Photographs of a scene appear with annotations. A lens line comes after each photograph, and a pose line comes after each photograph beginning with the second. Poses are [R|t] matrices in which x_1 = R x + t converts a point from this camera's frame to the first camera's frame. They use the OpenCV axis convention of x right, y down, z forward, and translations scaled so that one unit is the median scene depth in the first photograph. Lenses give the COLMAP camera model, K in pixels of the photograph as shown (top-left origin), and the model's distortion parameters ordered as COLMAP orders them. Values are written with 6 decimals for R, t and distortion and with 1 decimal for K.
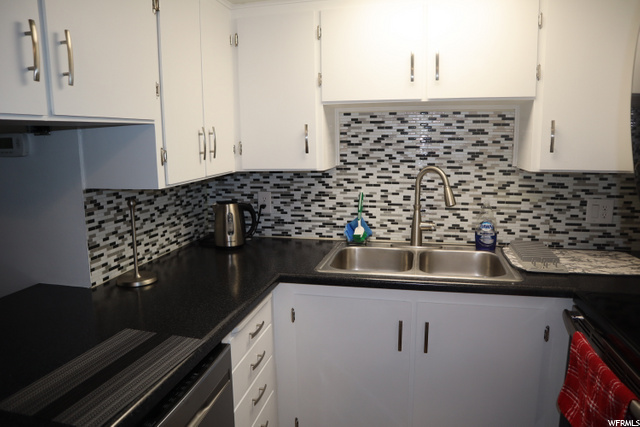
lens RADIAL K [[453.6, 0, 318.0], [0, 453.6, 215.5], [0, 0, 1]] dist [-0.096963, 0.042275]
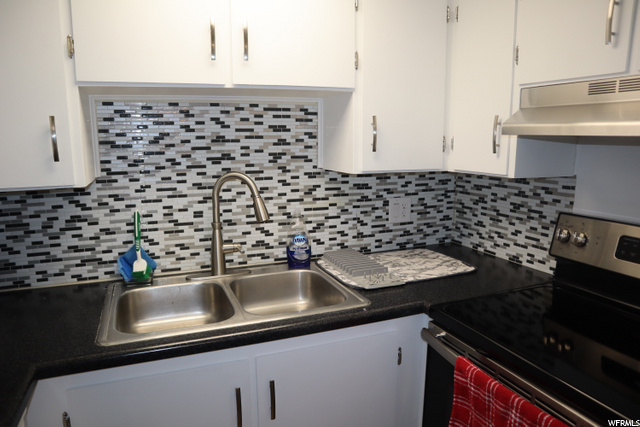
lens RADIAL K [[453.6, 0, 322.7], [0, 453.6, 215.2], [0, 0, 1]] dist [-0.096963, 0.042275]
pose [[0.819697, -0.092129, 0.565339, -0.068520], [0.092169, 0.995334, 0.028563, -0.041037], [-0.565333, 0.028694, 0.824364, 0.253732]]
